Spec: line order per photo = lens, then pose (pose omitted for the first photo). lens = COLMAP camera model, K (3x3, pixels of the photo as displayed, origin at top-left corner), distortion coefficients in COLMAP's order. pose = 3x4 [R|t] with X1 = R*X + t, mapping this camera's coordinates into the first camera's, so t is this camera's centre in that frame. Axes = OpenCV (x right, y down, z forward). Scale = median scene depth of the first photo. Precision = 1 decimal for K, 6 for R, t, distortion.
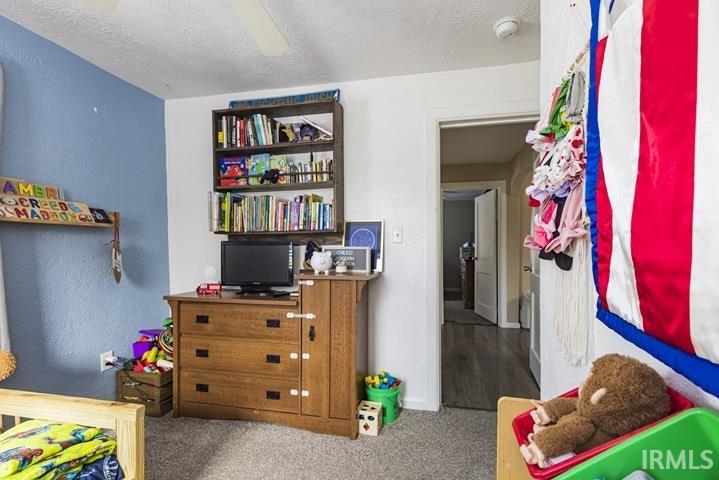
lens RADIAL K [[315.2, 0, 361.4], [0, 315.2, 241.9], [0, 0, 1]] dist [0.002534, -0.000023]
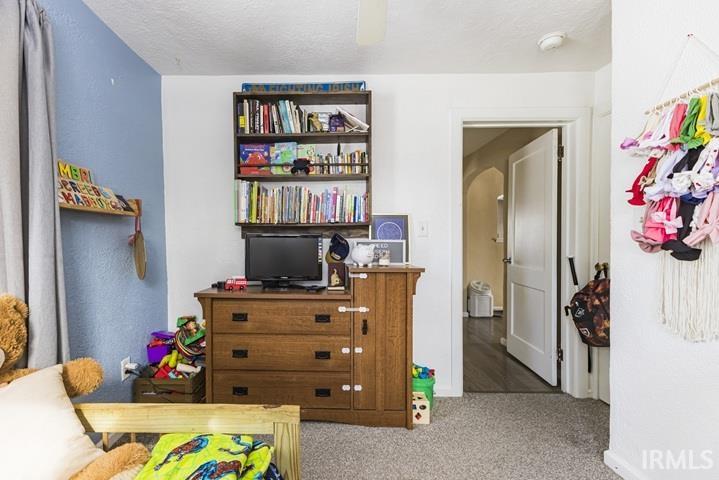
lens RADIAL K [[318.8, 0, 359.0], [0, 318.8, 235.7], [0, 0, 1]] dist [0.002615, 0.000314]
pose [[0.985375, 0.006646, 0.170271, -0.286724], [-0.006744, 0.999977, -0.000007, 0.002693], [-0.170268, -0.001141, 0.985397, 0.012705]]
